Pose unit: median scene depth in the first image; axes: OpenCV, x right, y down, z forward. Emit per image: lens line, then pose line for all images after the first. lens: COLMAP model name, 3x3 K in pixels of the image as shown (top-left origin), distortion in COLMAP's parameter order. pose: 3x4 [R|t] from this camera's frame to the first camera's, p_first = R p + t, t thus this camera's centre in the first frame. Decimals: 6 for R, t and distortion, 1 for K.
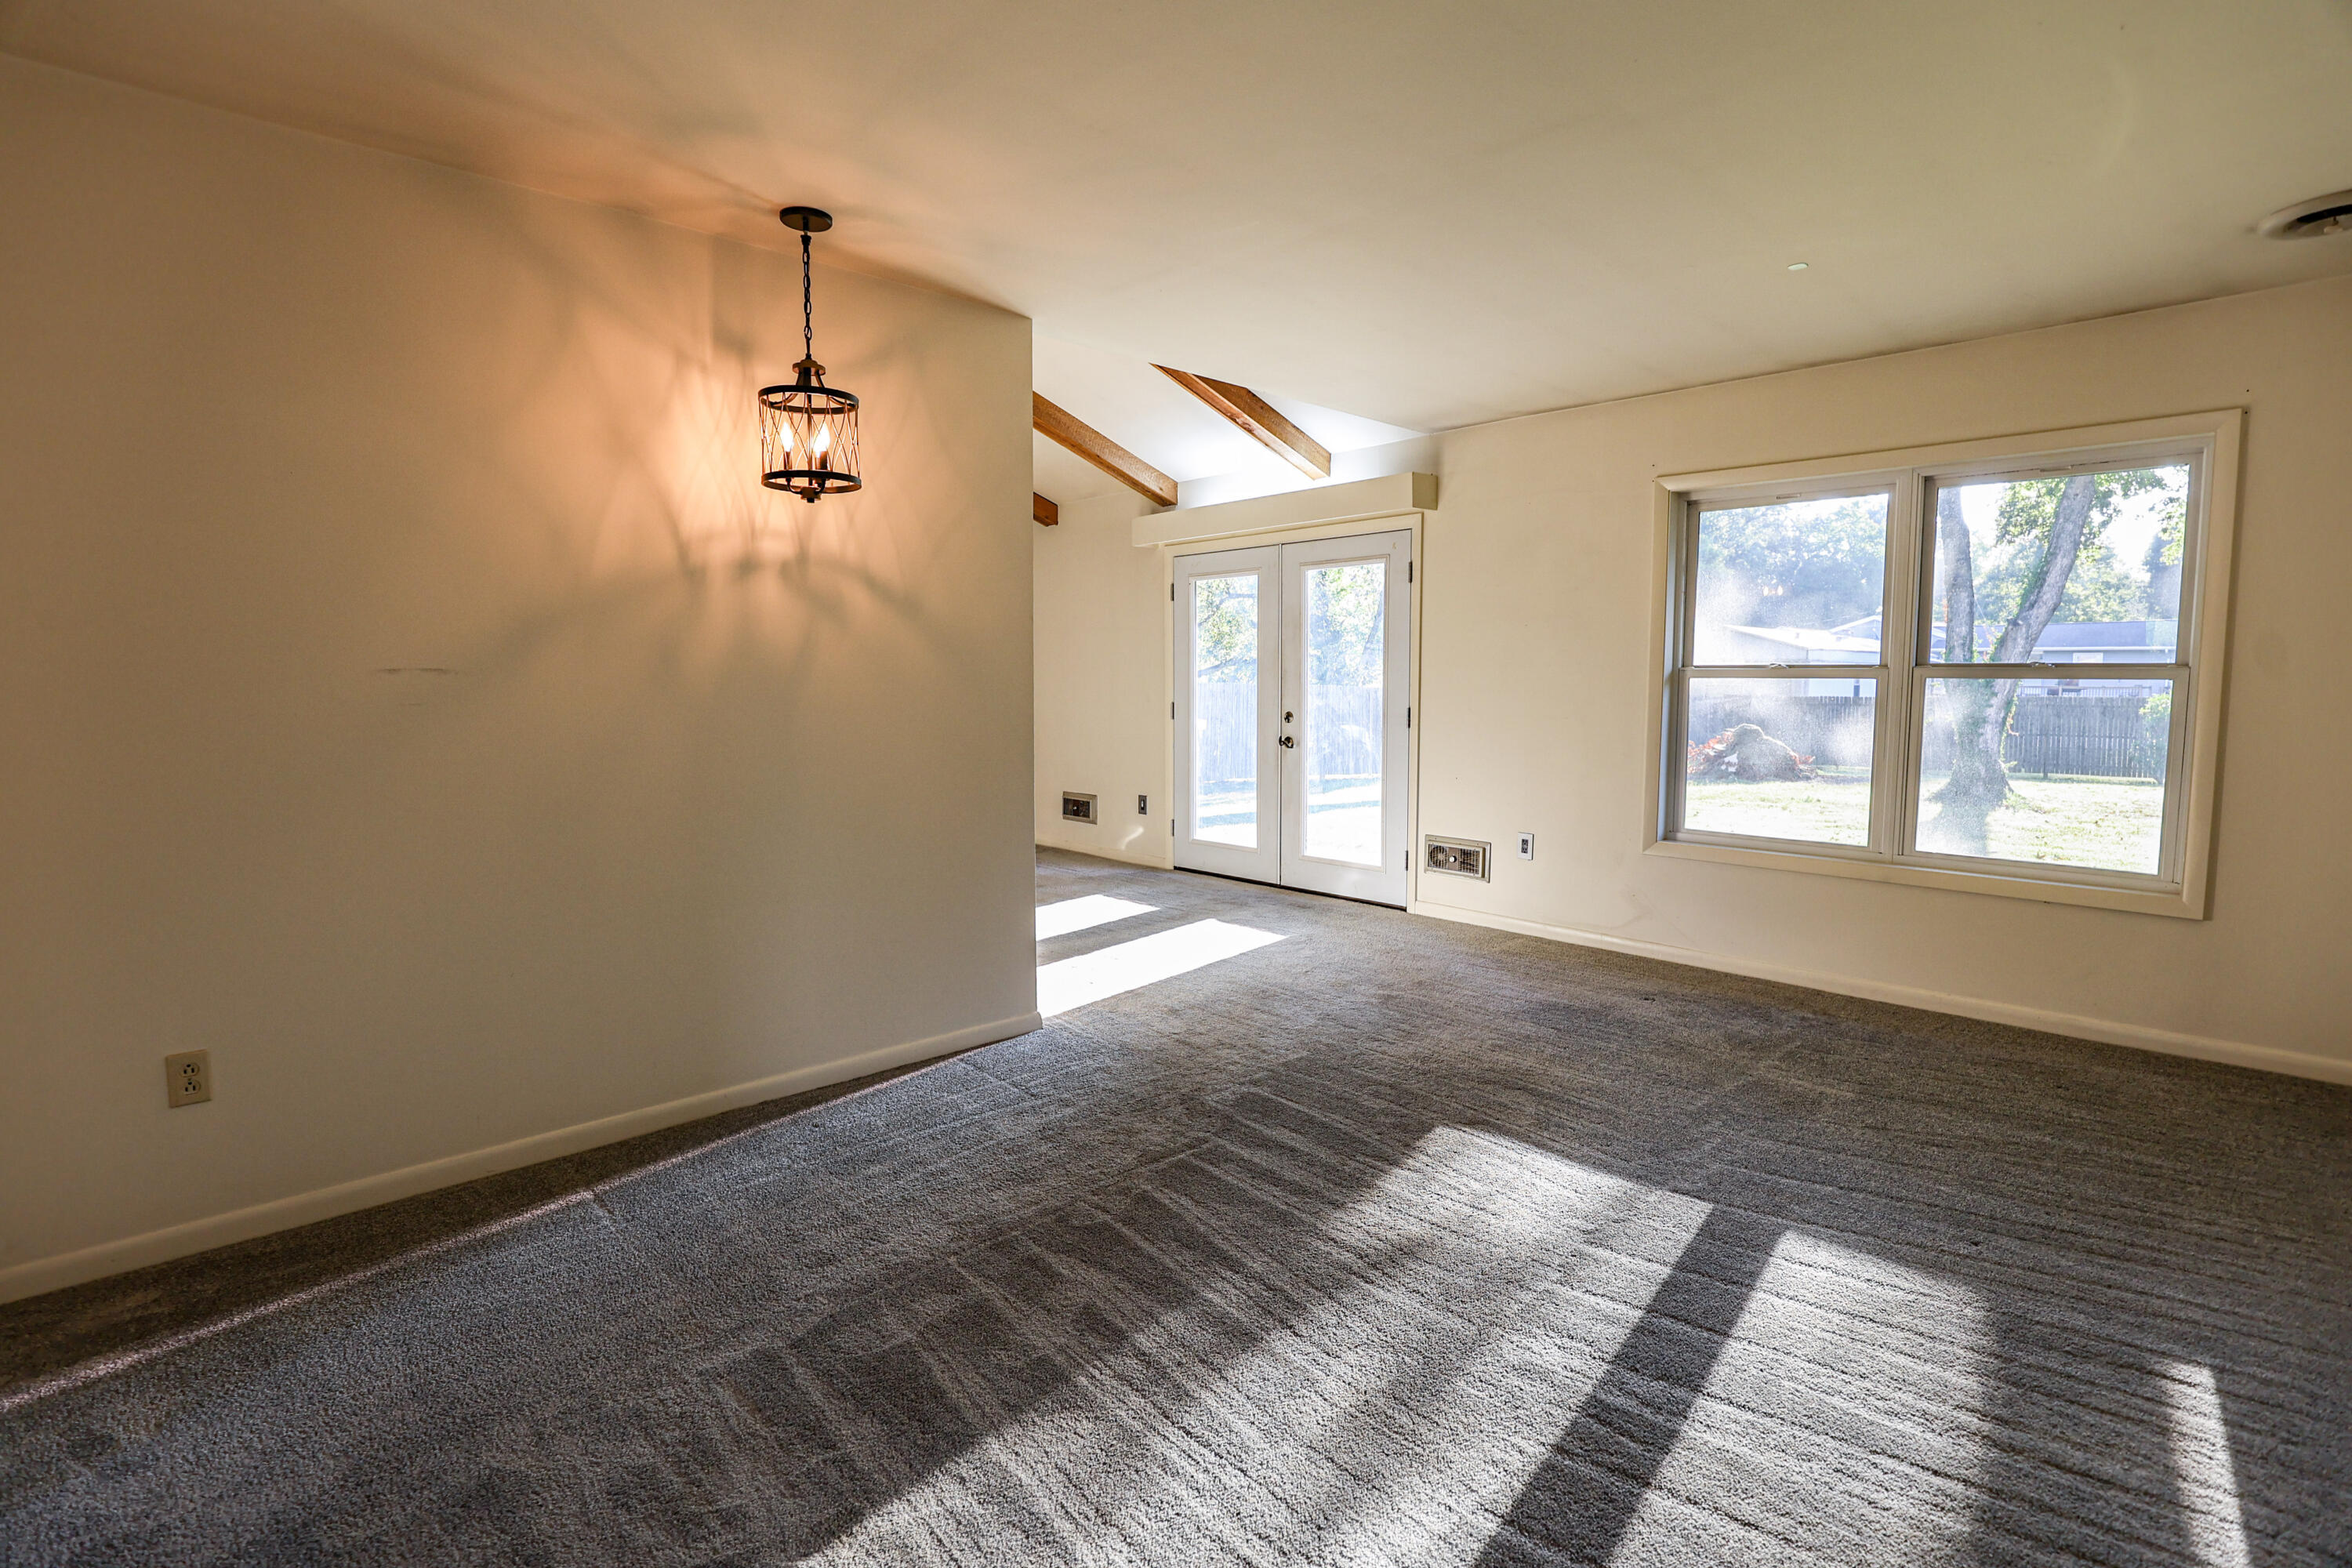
lens RADIAL K [[1091.1, 0, 1176.5], [0, 1091.1, 778.2], [0, 0, 1]] dist [-0.028116, 0.000256]
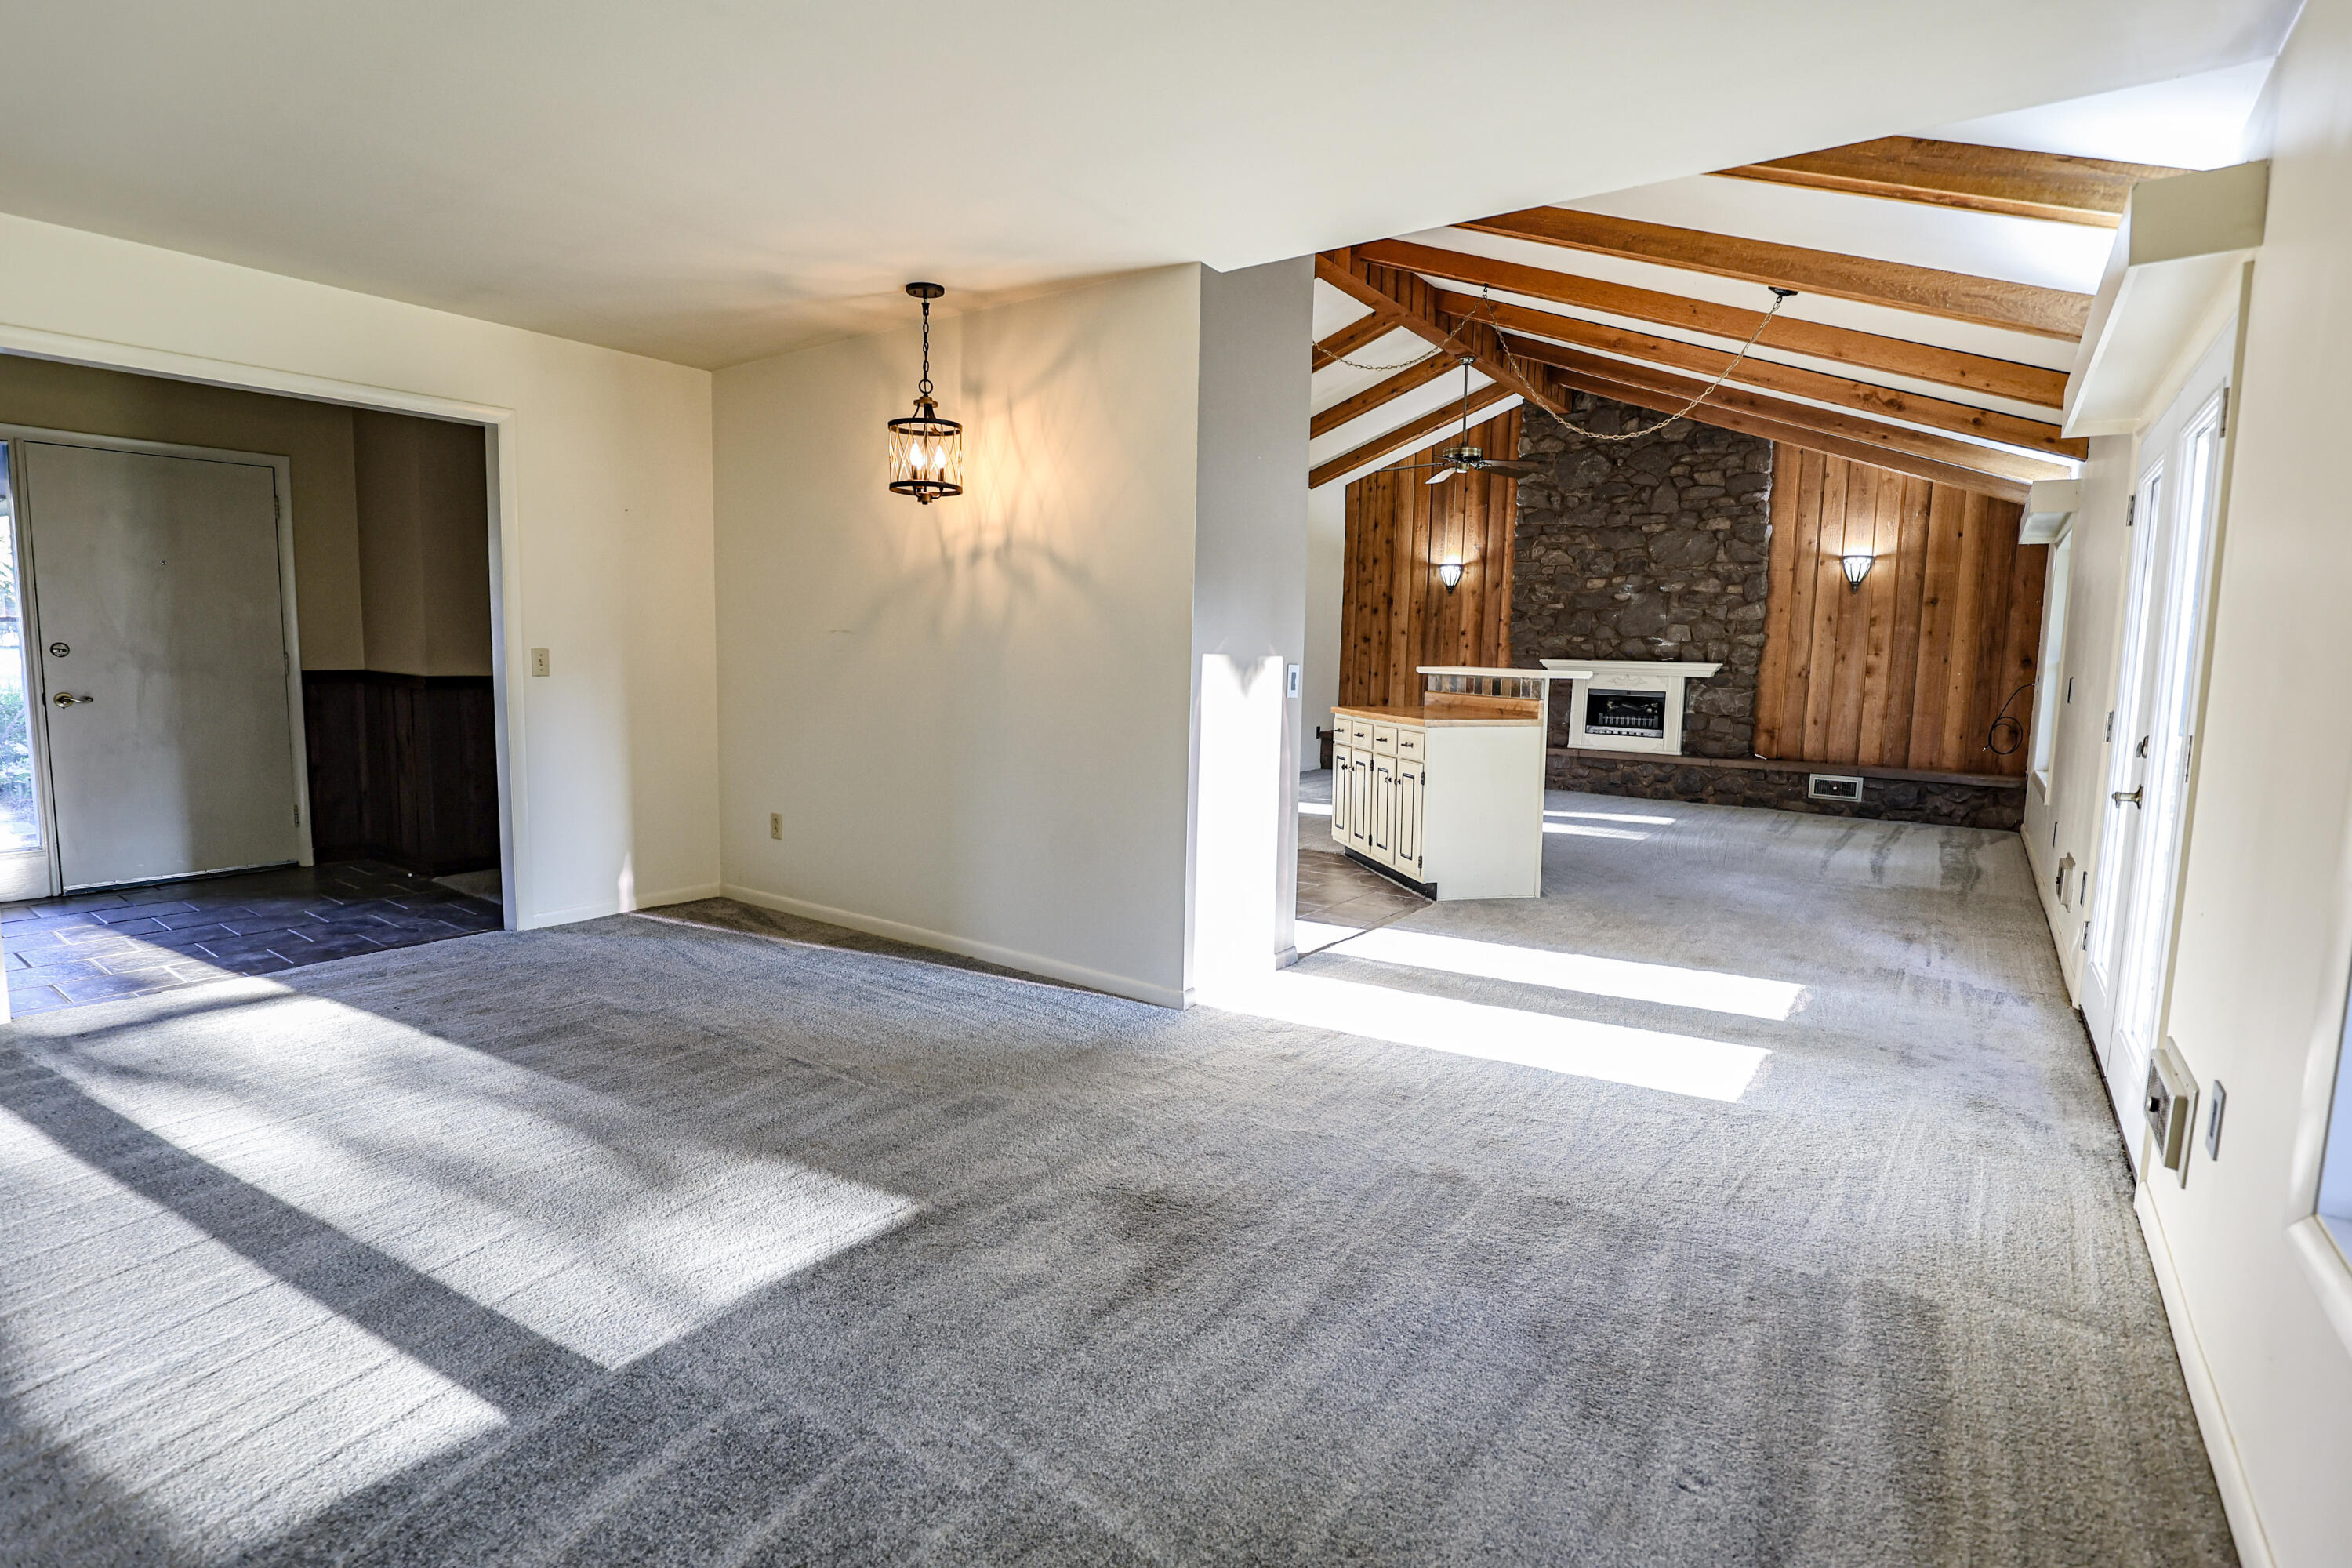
lens RADIAL K [[1127.5, 0, 1169.2], [0, 1127.5, 771.4], [0, 0, 1]] dist [-0.029970, 0.000485]
pose [[0.199473, 0.114415, -0.973201, 1.088798], [-0.111952, 0.989318, 0.093363, -0.092407], [0.973487, 0.090328, 0.210151, 1.022781]]
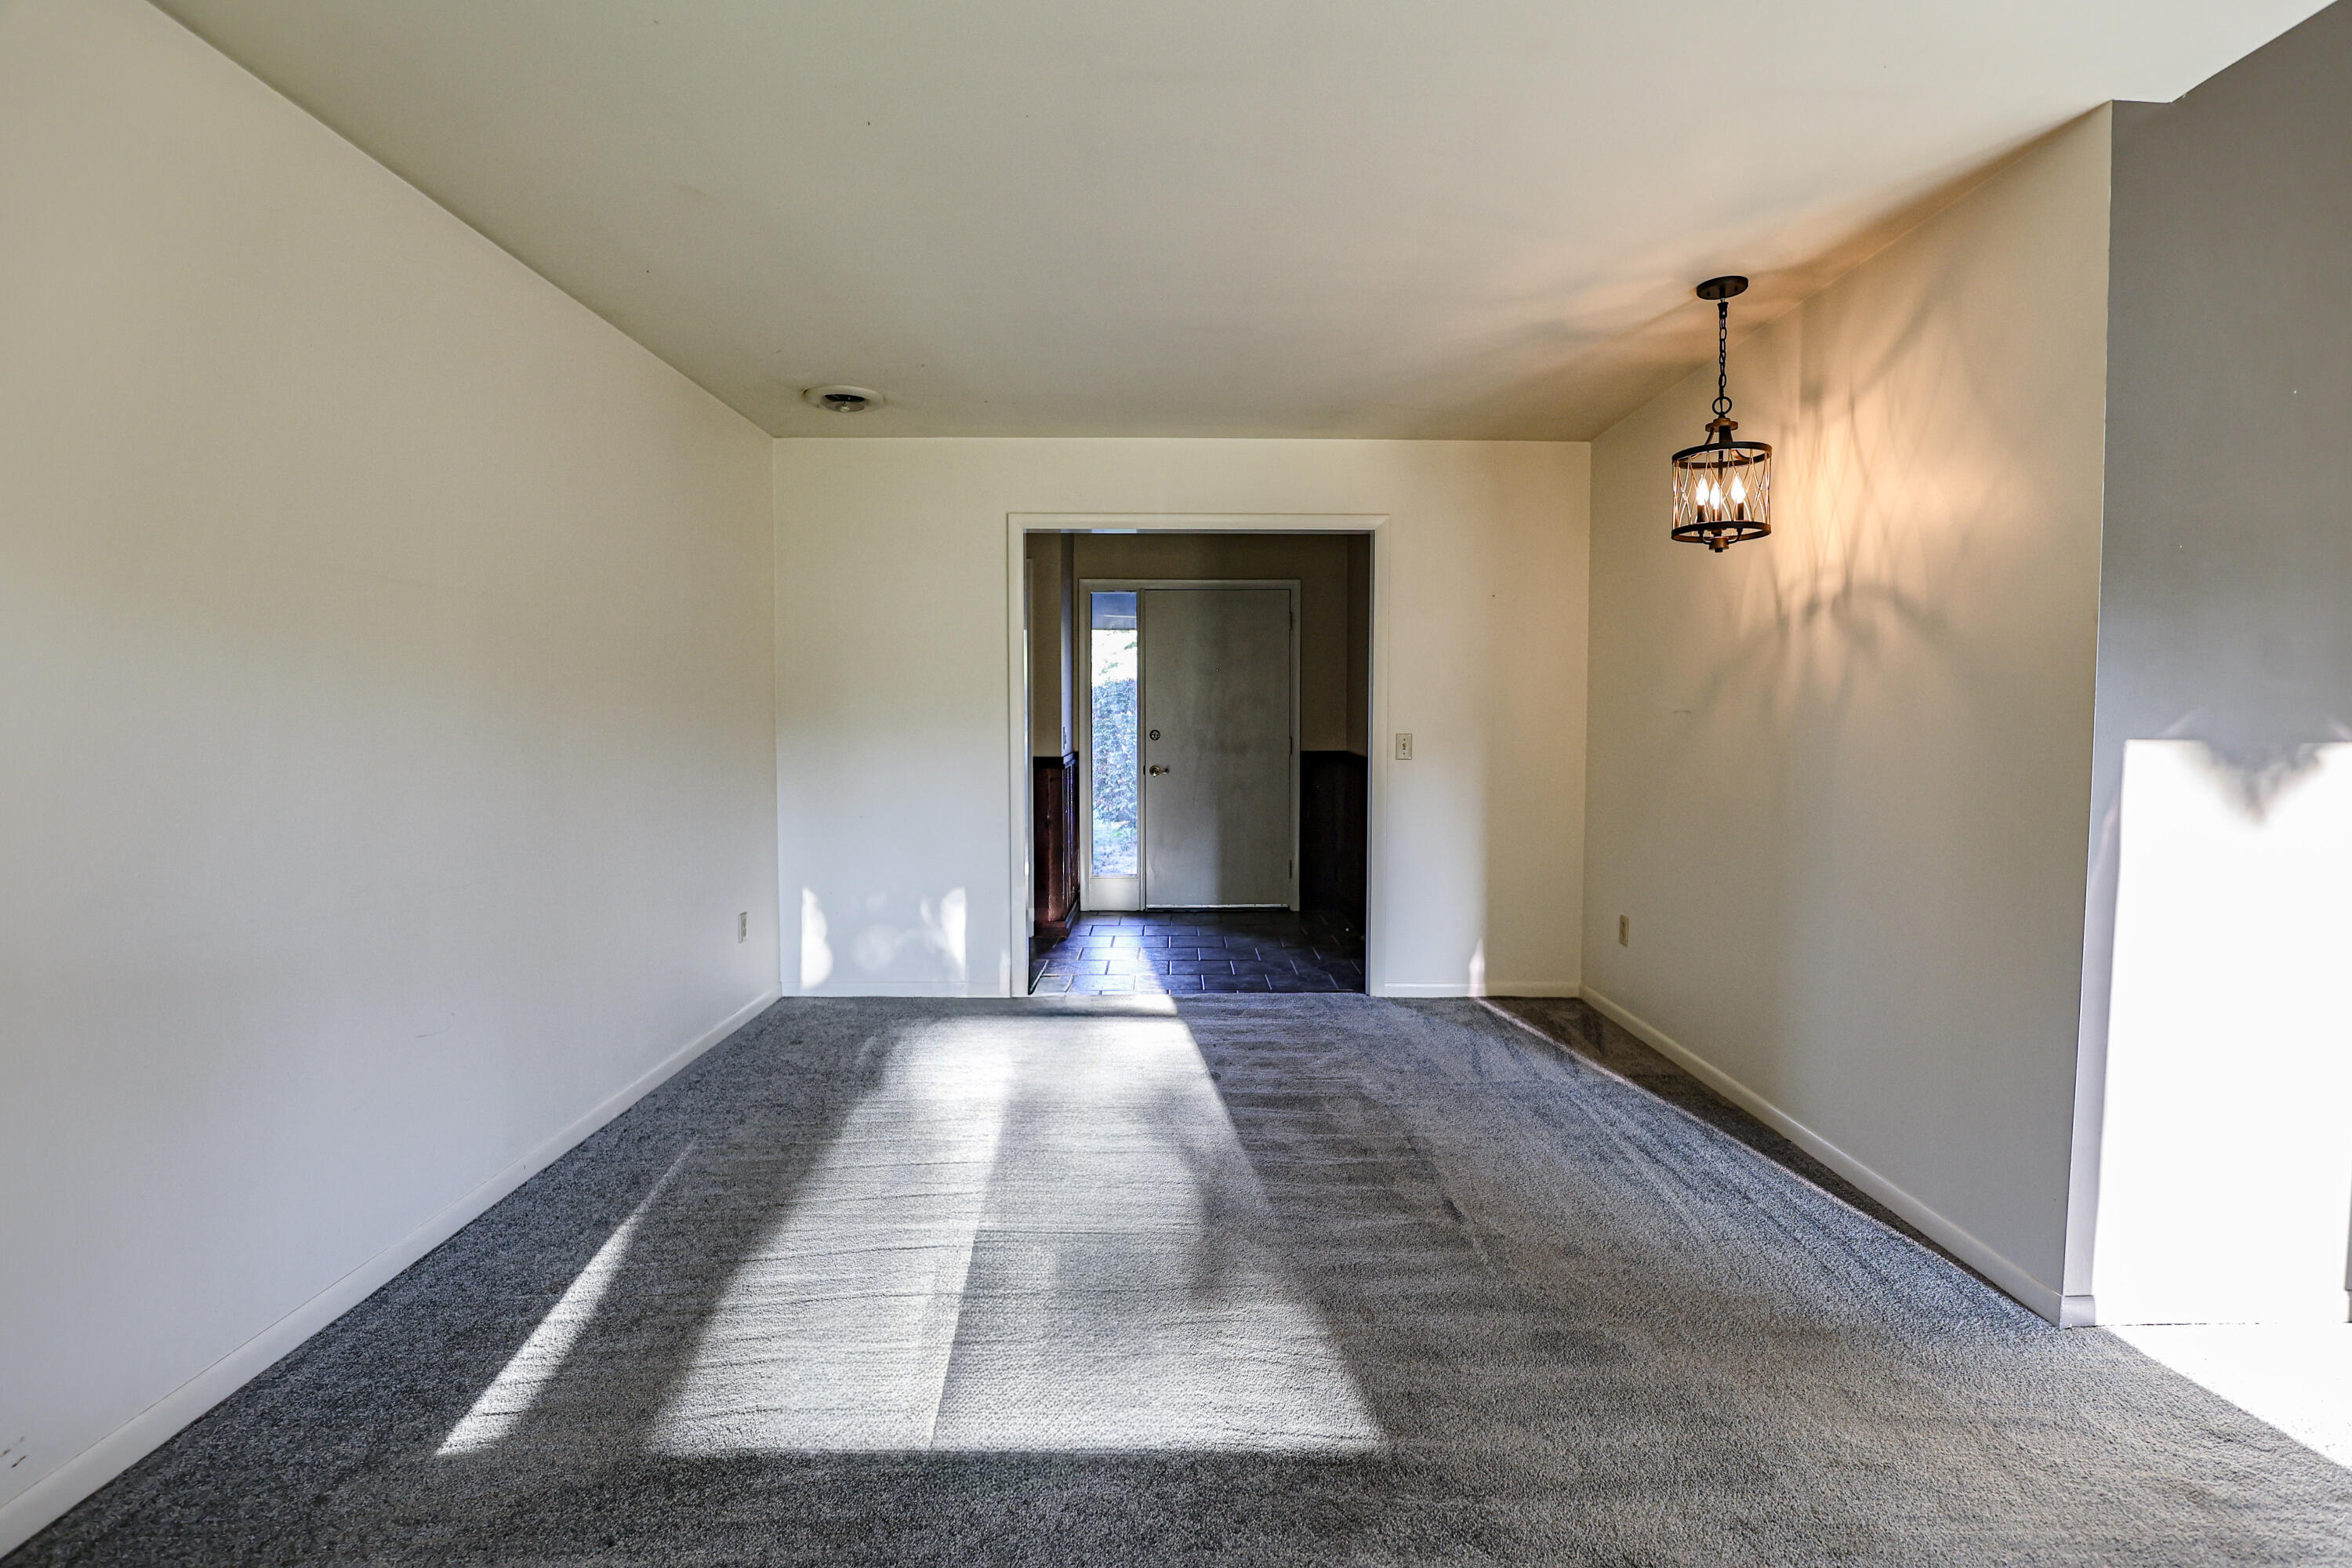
lens RADIAL K [[1105.9, 0, 1184.2], [0, 1105.9, 772.2], [0, 0, 1]] dist [-0.032261, -0.000177]
pose [[-0.672783, 0.038784, -0.738823, 0.801525], [-0.068729, 0.991030, 0.114610, -0.127297], [0.736641, 0.127886, -0.664082, 1.341097]]
